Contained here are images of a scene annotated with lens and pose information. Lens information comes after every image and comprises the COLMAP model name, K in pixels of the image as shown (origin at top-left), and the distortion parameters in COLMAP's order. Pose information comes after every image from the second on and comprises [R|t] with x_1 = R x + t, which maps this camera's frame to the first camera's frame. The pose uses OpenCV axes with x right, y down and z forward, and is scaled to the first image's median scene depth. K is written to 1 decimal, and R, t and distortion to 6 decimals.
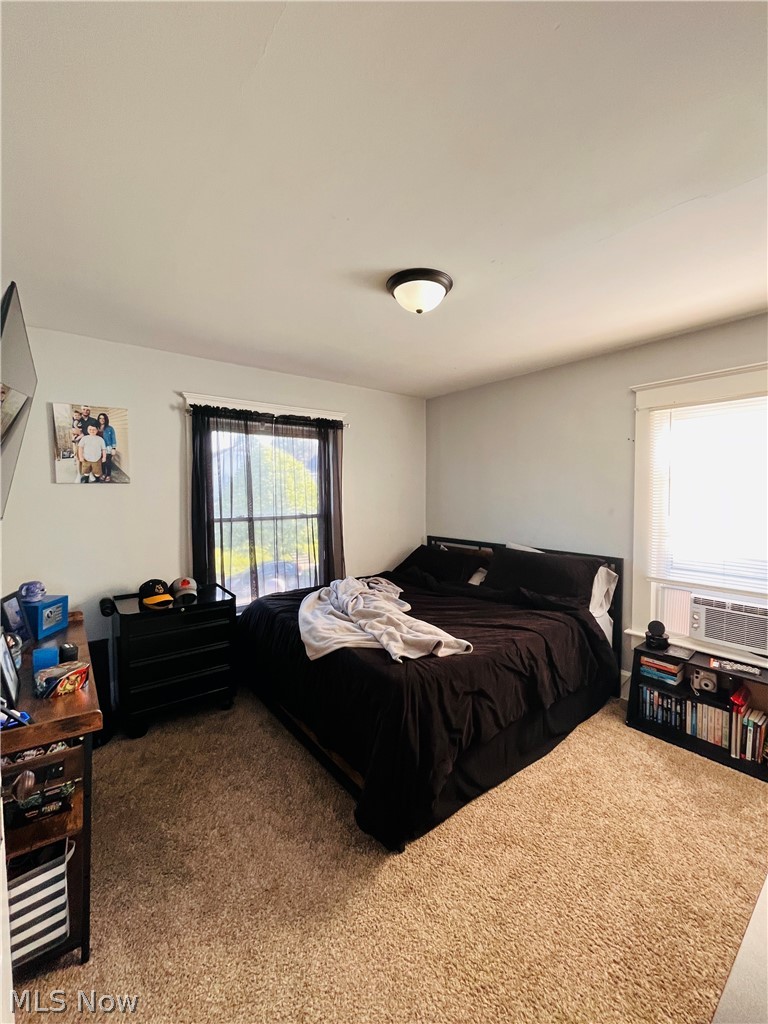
lens RADIAL K [[412.9, 0, 384.0], [0, 412.9, 512.0], [0, 0, 1]] dist [-0.024488, -0.000048]
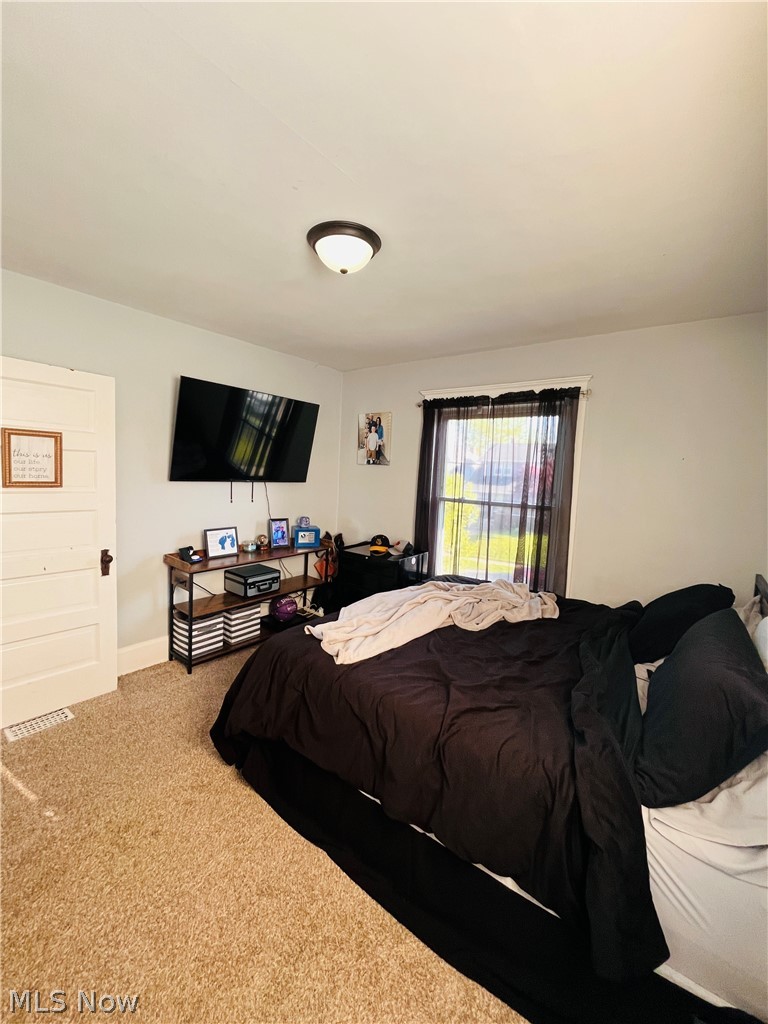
lens RADIAL K [[412.9, 0, 384.0], [0, 412.9, 512.0], [0, 0, 1]] dist [-0.024488, -0.000048]
pose [[0.252858, 0.102350, -0.962075, 0.762634], [-0.099104, 0.991898, 0.079476, -0.022107], [0.962414, 0.075249, 0.260952, 0.641728]]
